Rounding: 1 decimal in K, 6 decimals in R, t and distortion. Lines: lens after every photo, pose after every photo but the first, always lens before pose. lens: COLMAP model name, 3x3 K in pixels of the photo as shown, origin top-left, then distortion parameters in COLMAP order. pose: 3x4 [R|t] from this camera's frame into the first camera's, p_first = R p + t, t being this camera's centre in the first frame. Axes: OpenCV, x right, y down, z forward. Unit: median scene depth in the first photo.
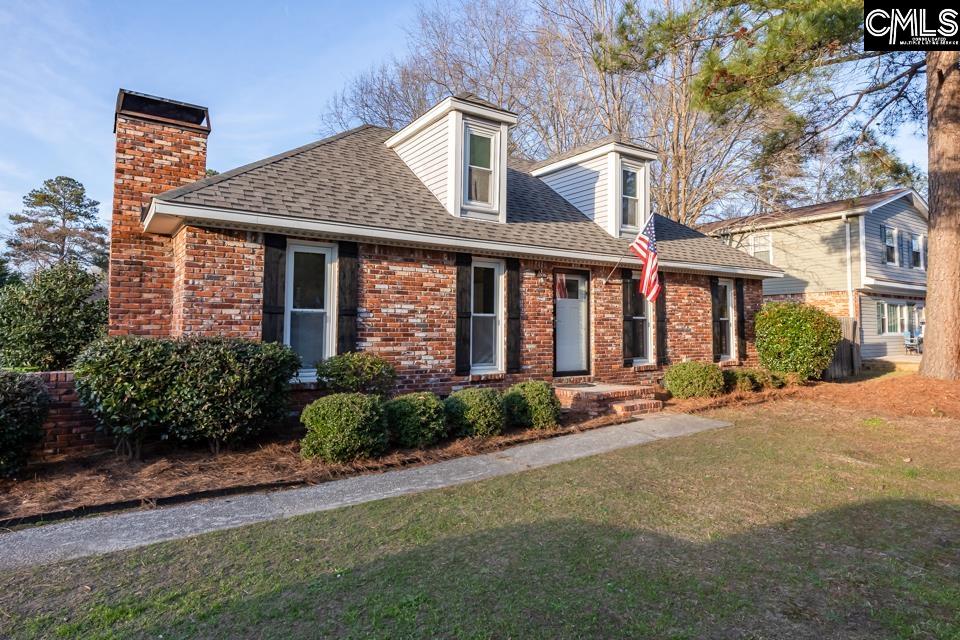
lens RADIAL K [[518.0, 0, 443.9], [0, 518.0, 276.6], [0, 0, 1]] dist [0.000445, 0.000566]
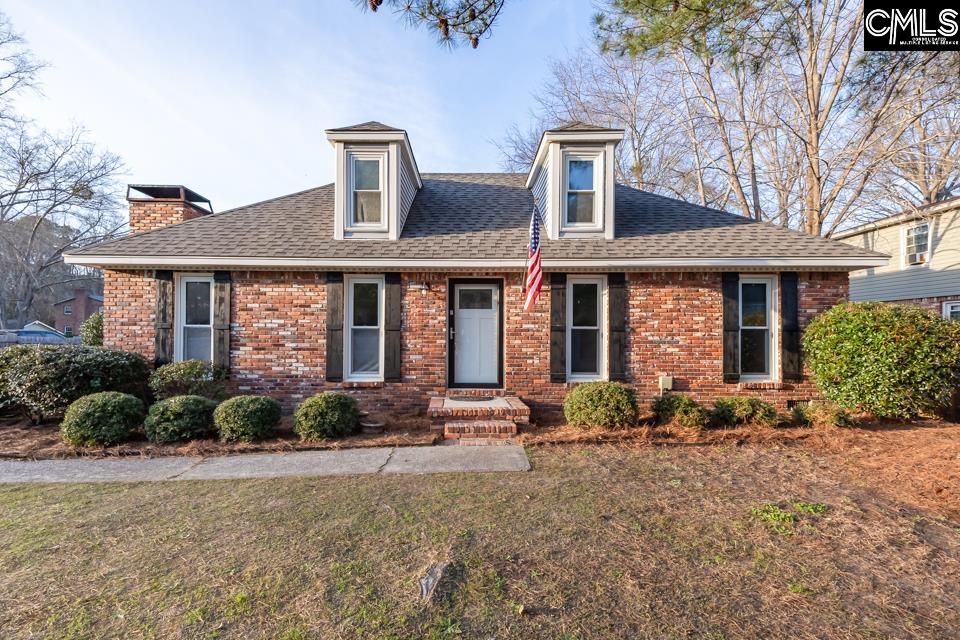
lens RADIAL K [[394.6, 0, 480.0], [0, 394.6, 320.0], [0, 0, 1]] dist [0.000824, -0.000521]
pose [[0.854992, -0.027412, -0.517916, 0.672103], [0.051453, 0.998159, 0.032109, 0.042340], [0.516083, -0.054101, 0.854828, 0.397859]]
